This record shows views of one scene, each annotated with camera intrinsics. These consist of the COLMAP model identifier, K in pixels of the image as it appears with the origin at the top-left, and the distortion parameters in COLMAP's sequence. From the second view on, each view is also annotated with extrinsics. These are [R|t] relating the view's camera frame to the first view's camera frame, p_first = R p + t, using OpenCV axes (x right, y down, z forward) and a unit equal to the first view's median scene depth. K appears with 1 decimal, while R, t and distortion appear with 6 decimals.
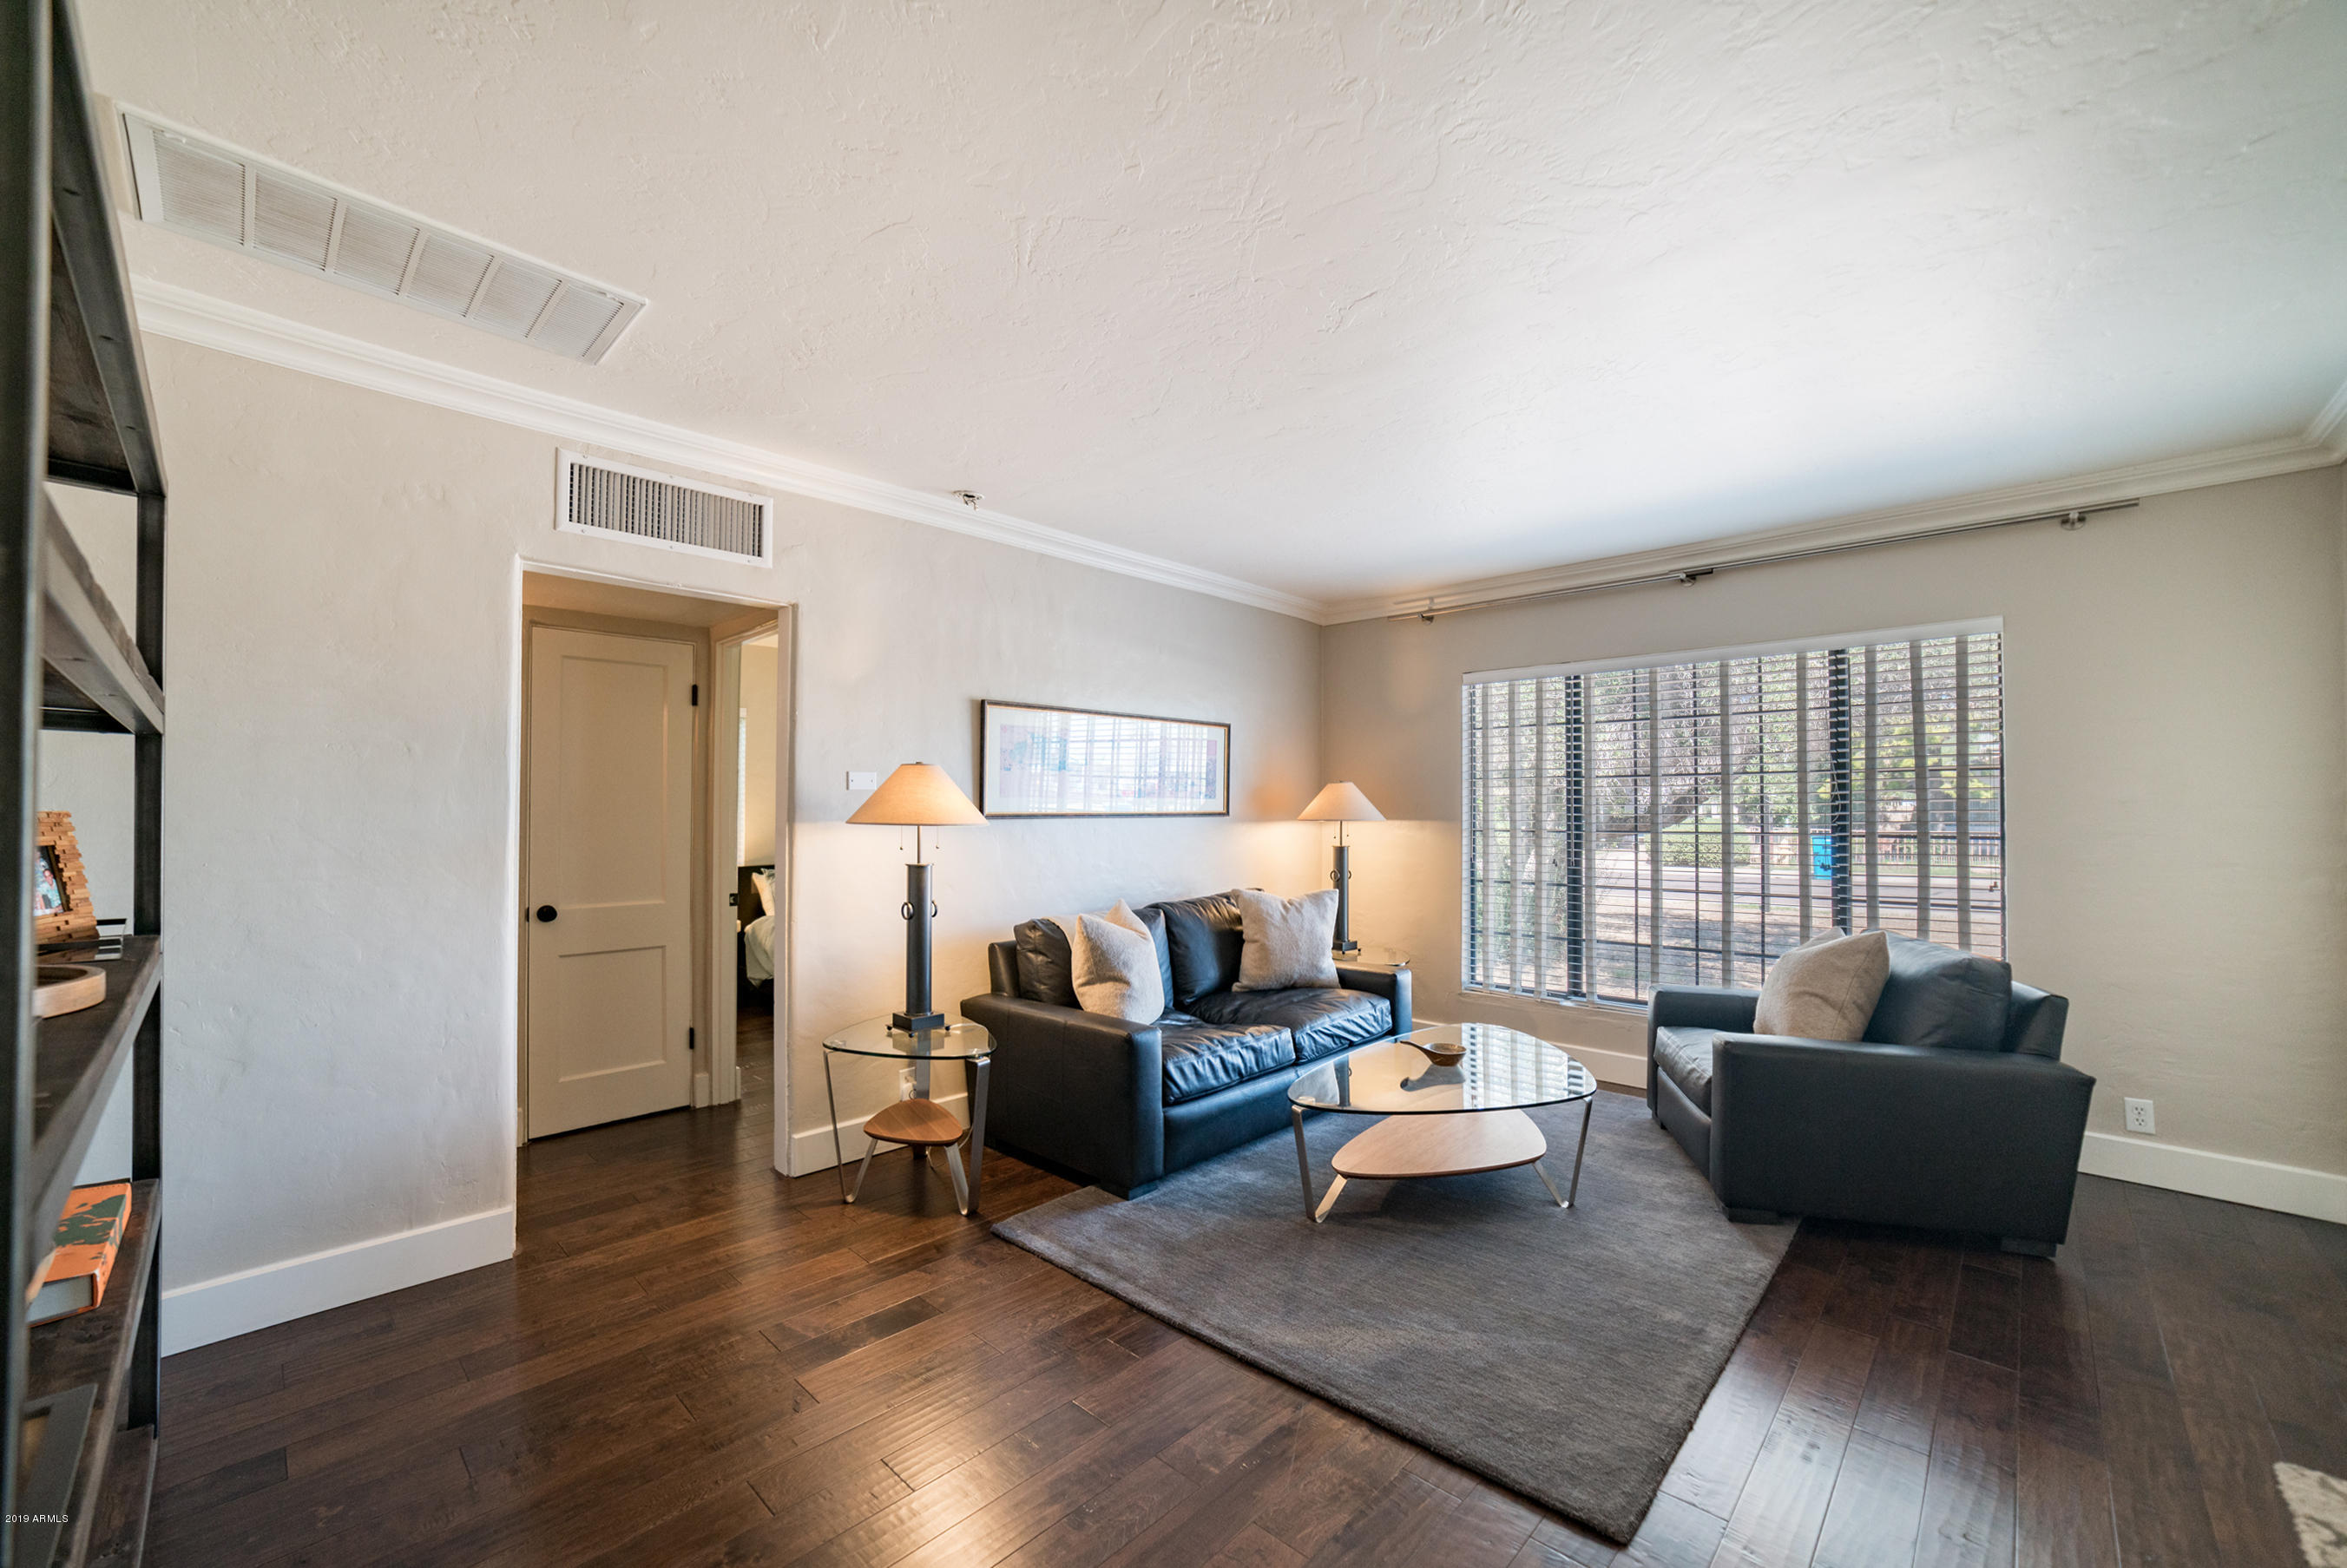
lens RADIAL K [[925.1, 0, 1169.3], [0, 925.1, 804.2], [0, 0, 1]] dist [-0.023420, 0.000290]
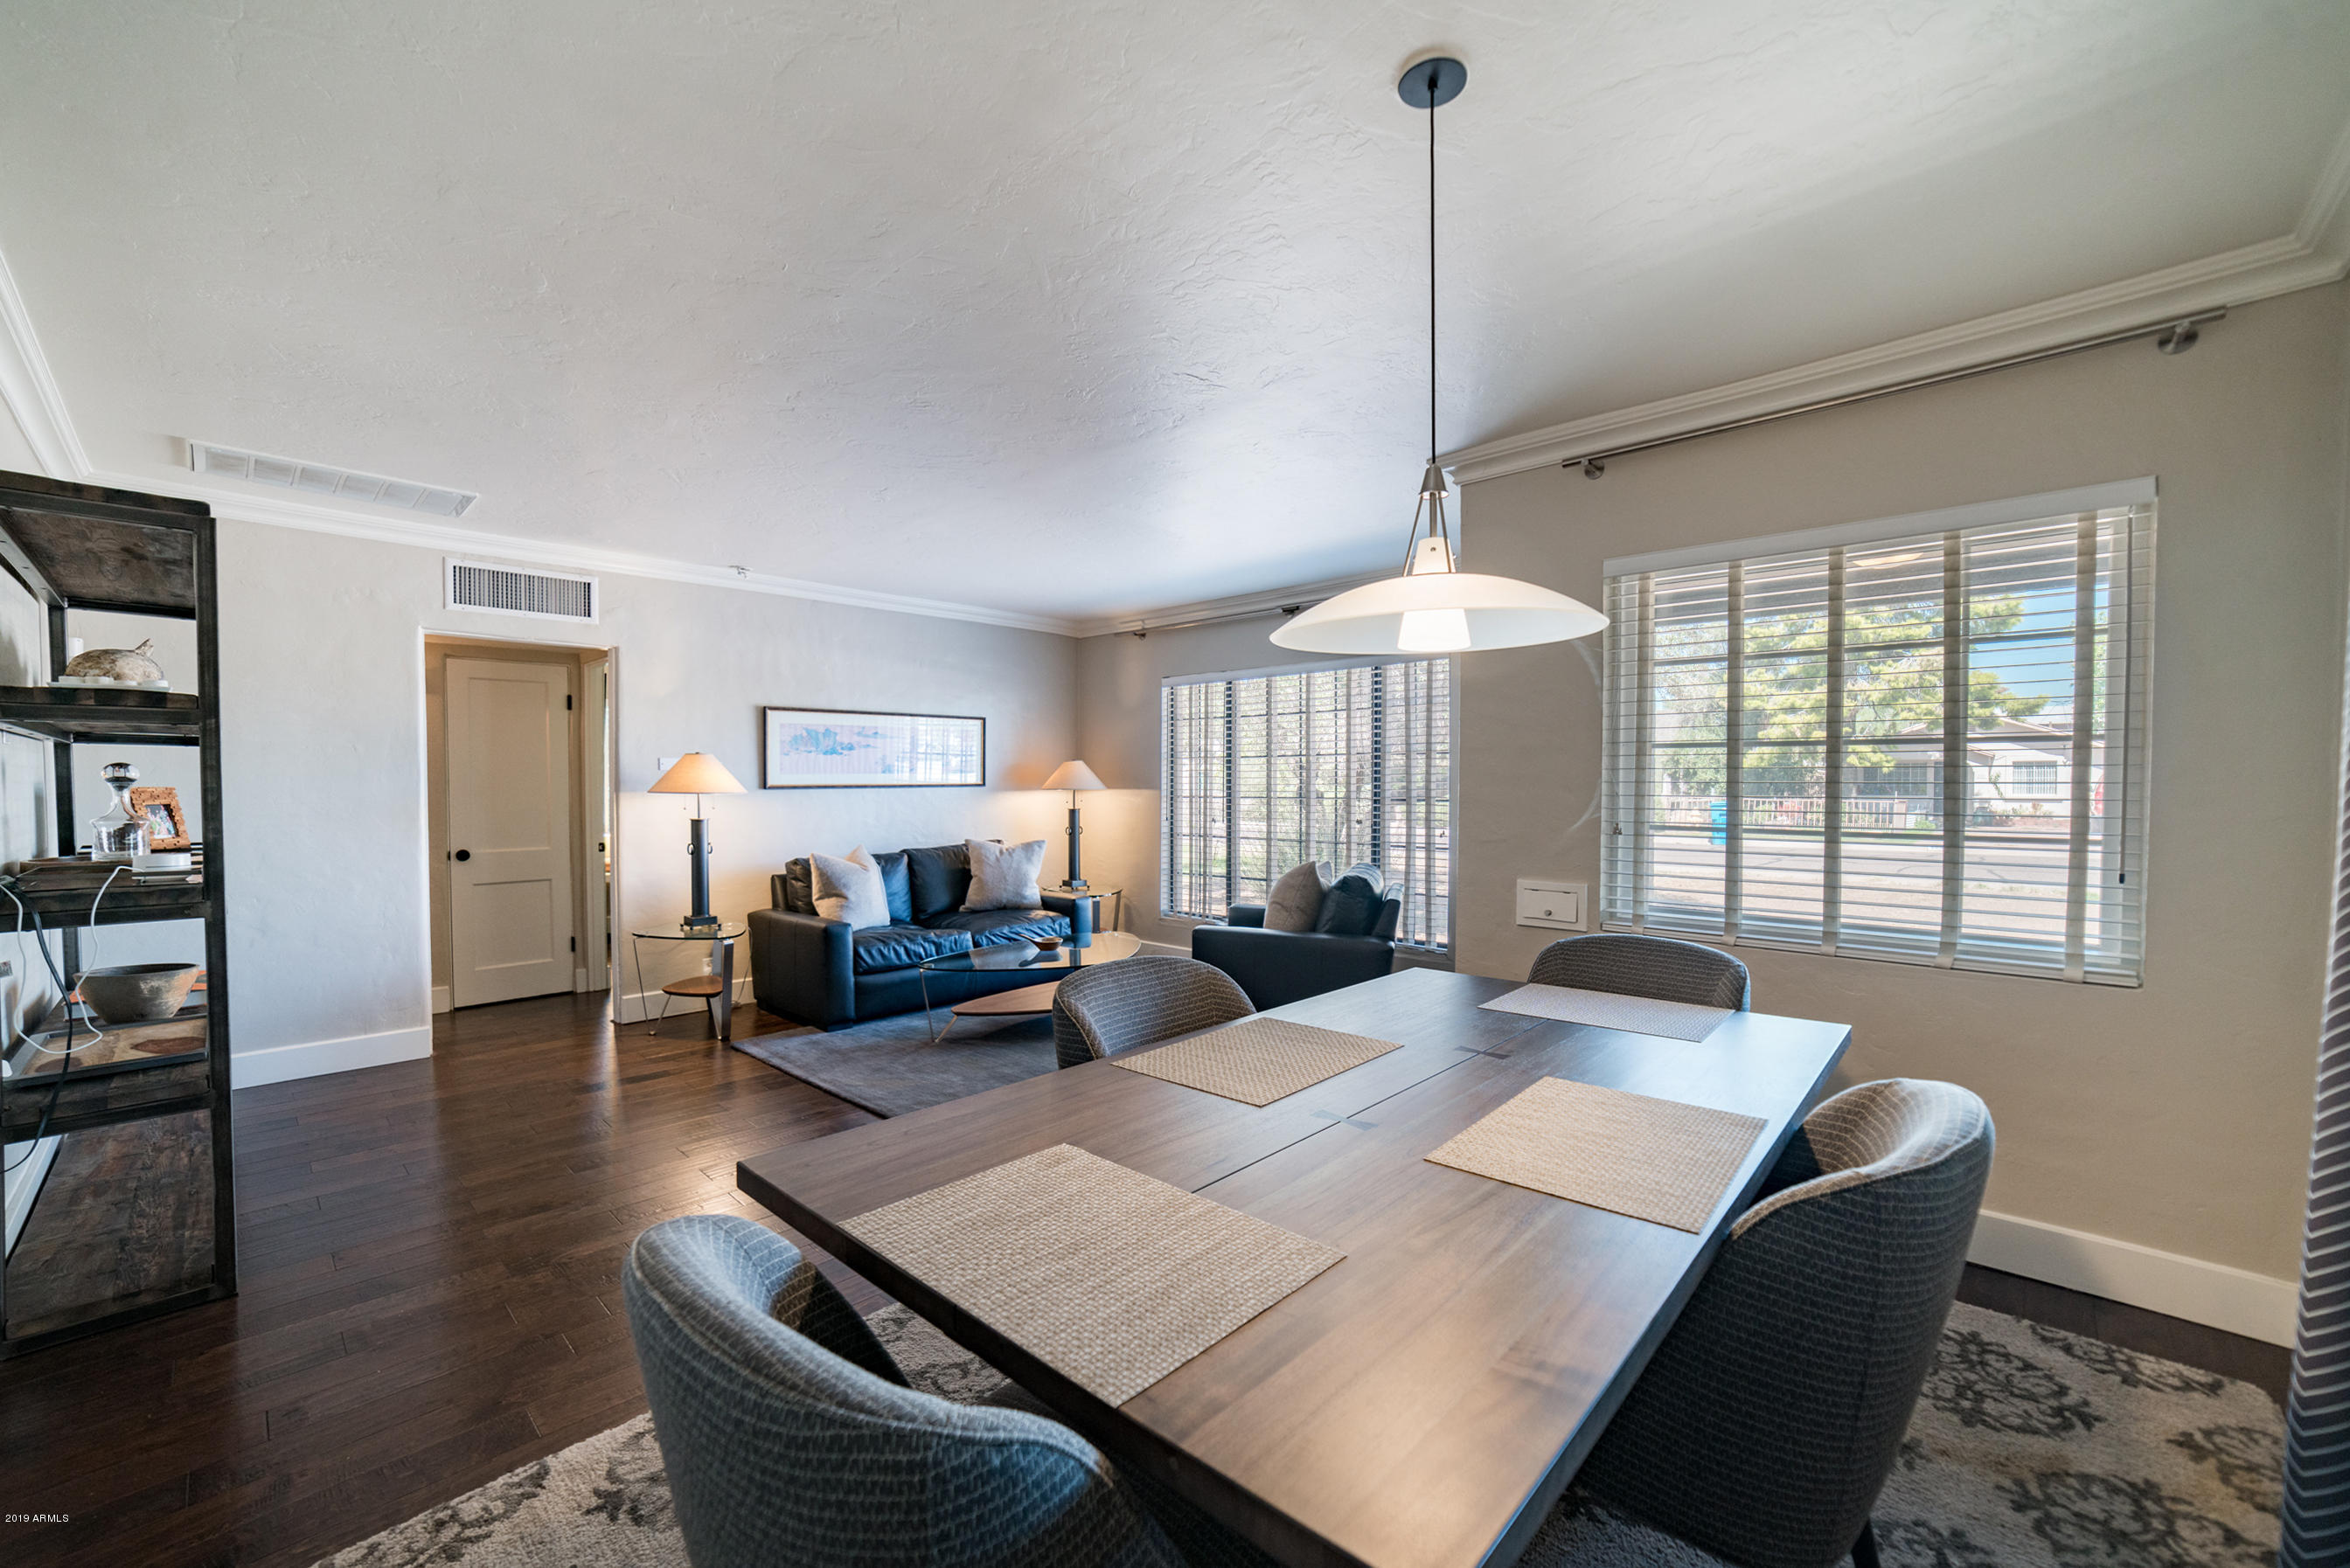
lens RADIAL K [[943.3, 0, 1173.0], [0, 943.3, 810.7], [0, 0, 1]] dist [-0.012466, -0.000095]
pose [[0.999973, -0.003519, -0.006396, 0.495190], [0.003764, 0.999241, 0.038765, -0.005984], [0.006255, -0.038788, 0.999228, -0.519423]]
